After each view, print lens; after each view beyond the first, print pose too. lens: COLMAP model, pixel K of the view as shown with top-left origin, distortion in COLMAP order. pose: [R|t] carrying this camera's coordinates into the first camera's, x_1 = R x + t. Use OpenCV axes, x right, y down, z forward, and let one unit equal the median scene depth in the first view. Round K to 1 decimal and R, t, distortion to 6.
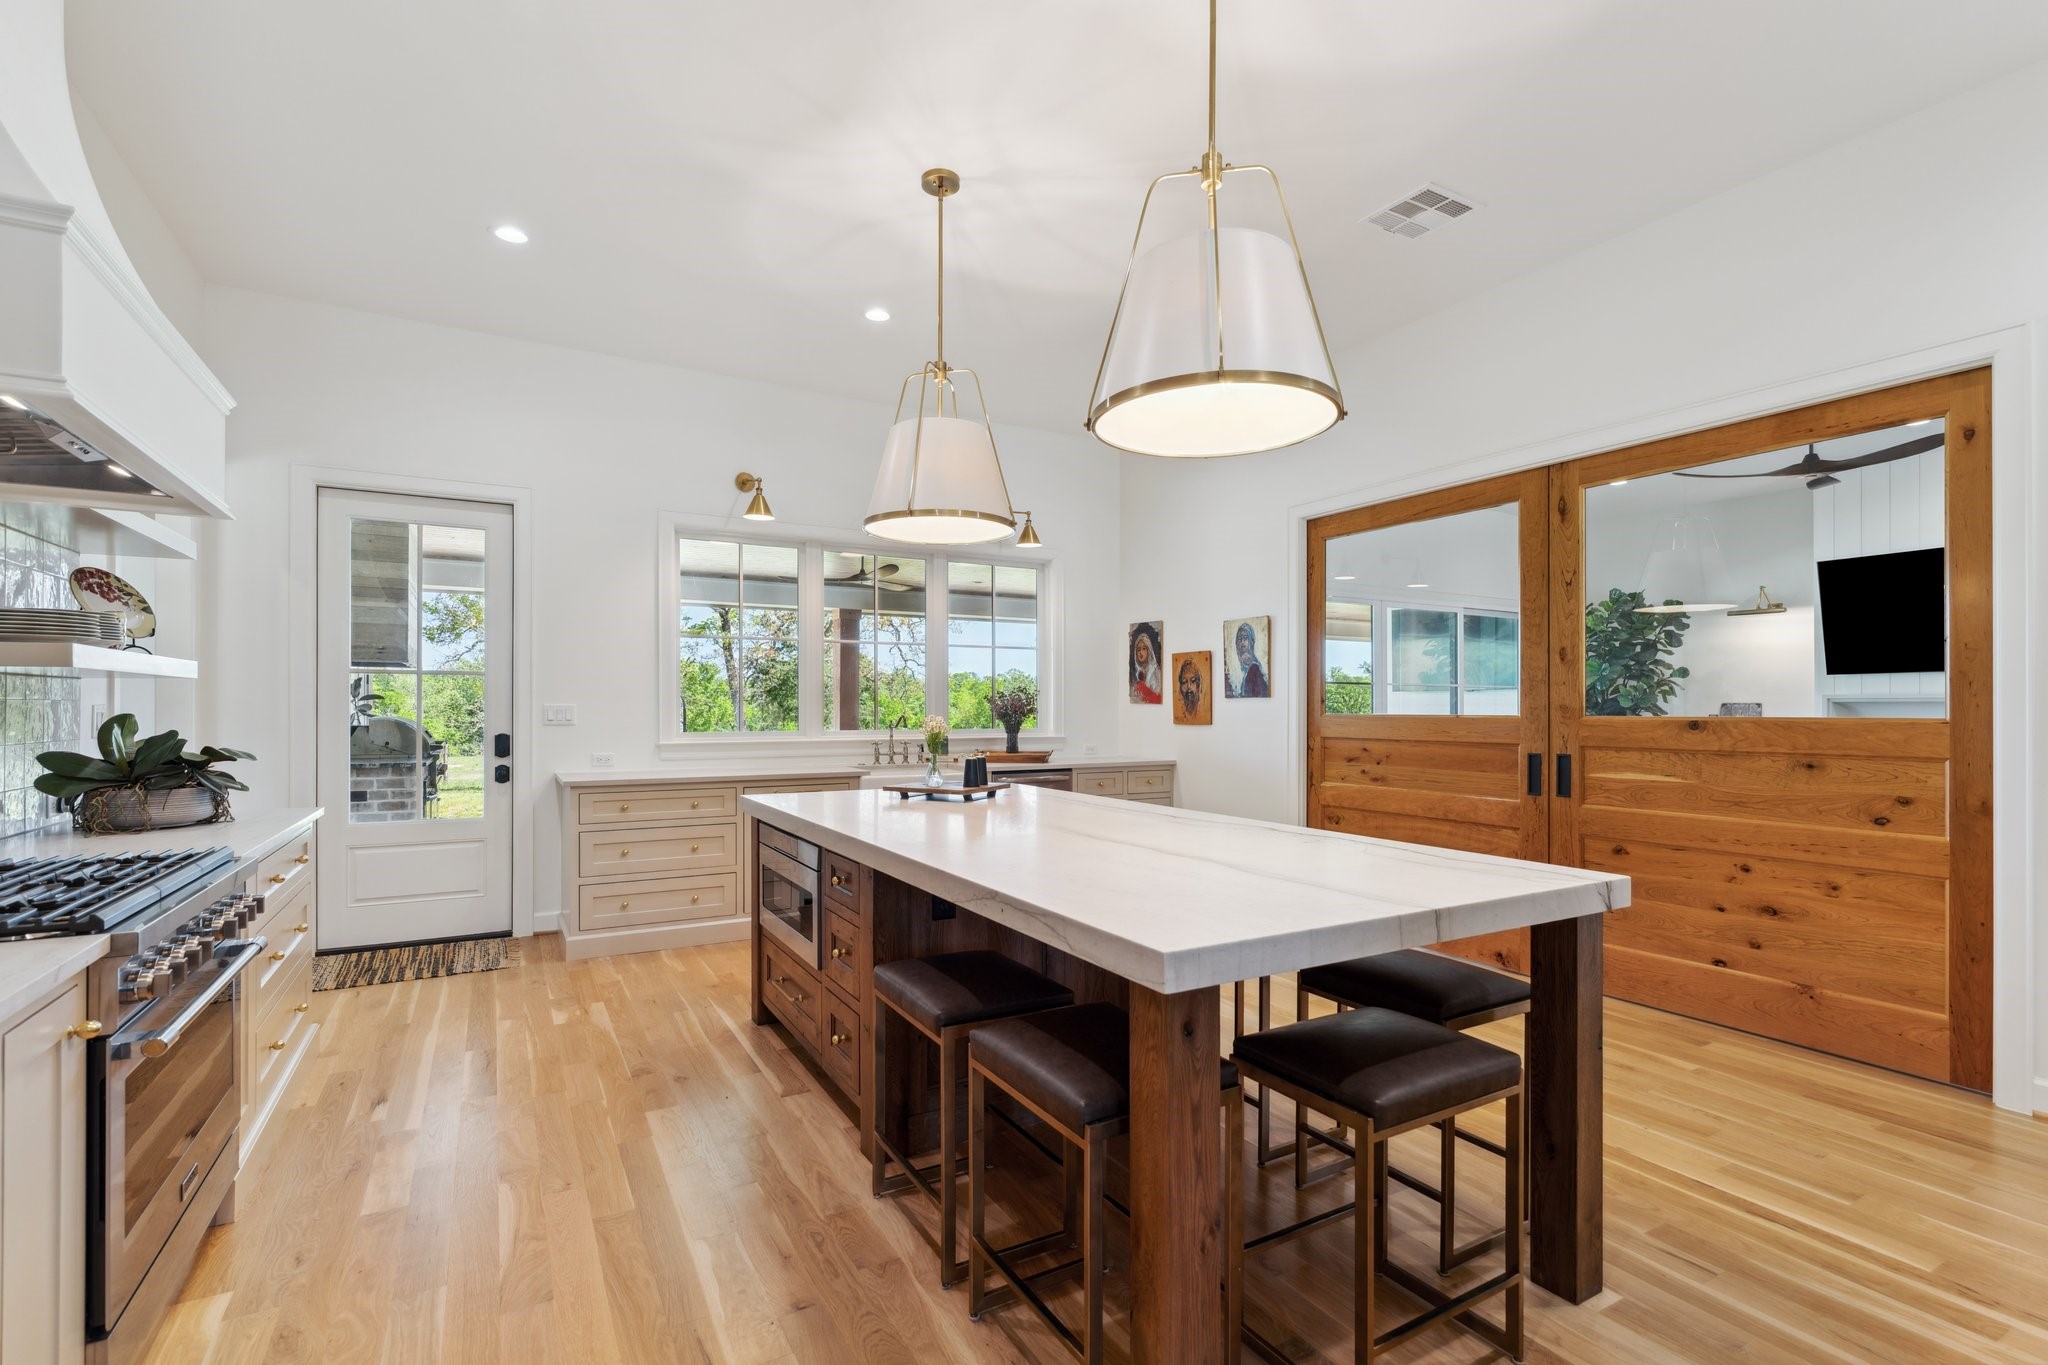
lens RADIAL K [[927.4, 0, 1029.2], [0, 927.4, 701.8], [0, 0, 1]] dist [-0.001802, -0.000464]
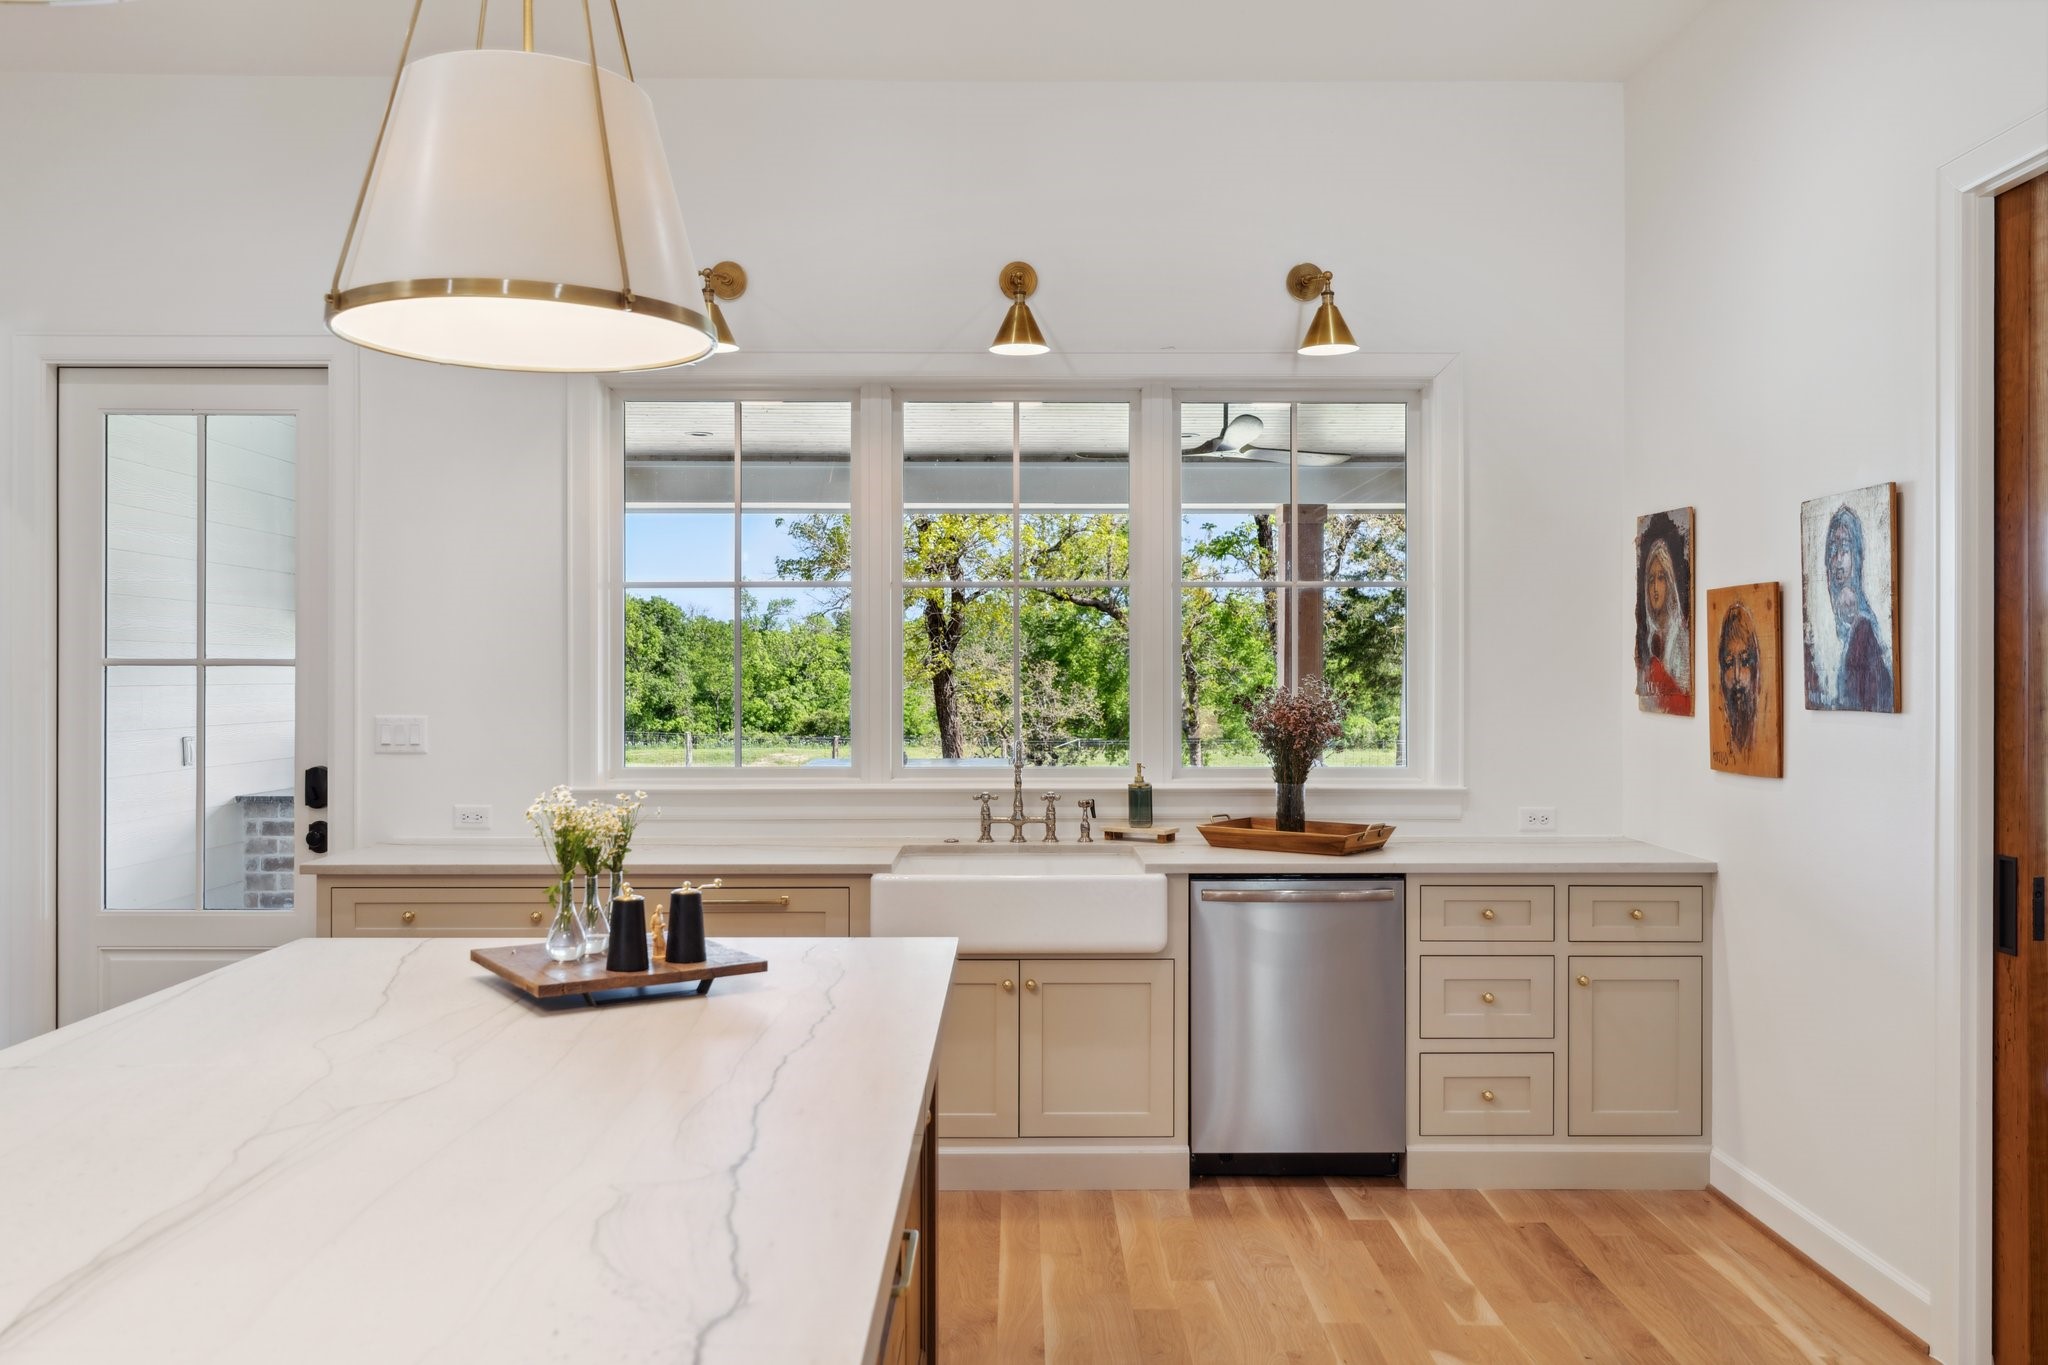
lens RADIAL K [[1626.1, 0, 1023.5], [0, 1626.1, 679.0], [0, 0, 1]] dist [0.002449, -0.004635]
pose [[0.871875, 0.001633, -0.489725, 0.247120], [0.003428, 0.999950, 0.009438, -0.022550], [0.489716, -0.009908, 0.871826, 0.268213]]
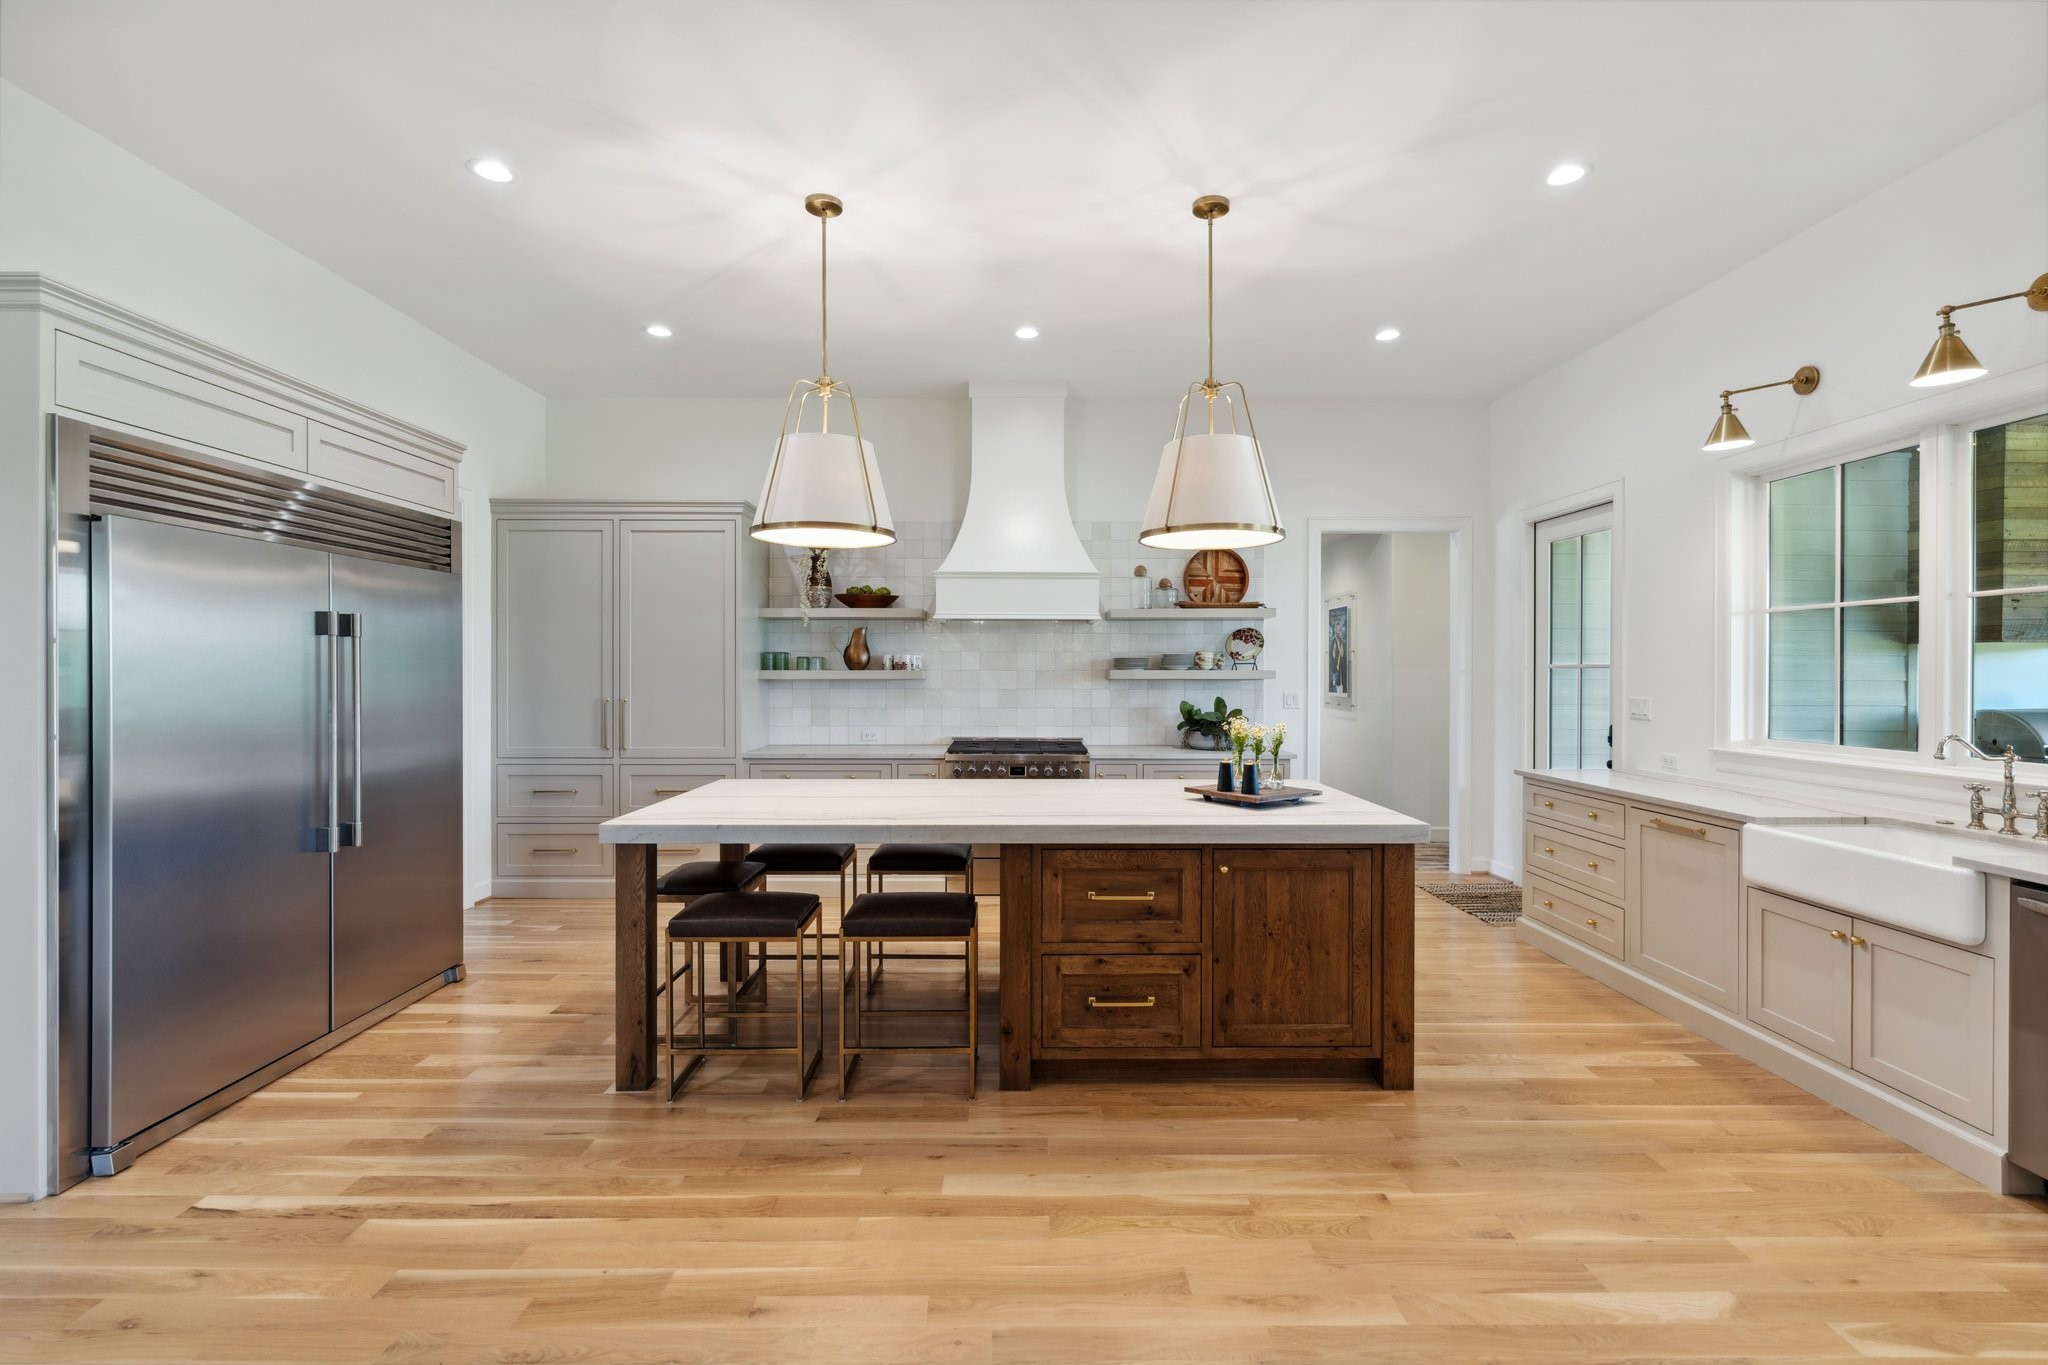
lens RADIAL K [[927.4, 0, 1027.2], [0, 927.4, 673.7], [0, 0, 1]] dist [-0.001802, -0.000464]
pose [[-0.487815, 0.001361, -0.872946, 0.518106], [0.003084, 0.999995, -0.000164, -0.019298], [0.872942, -0.002772, -0.487817, 0.747371]]
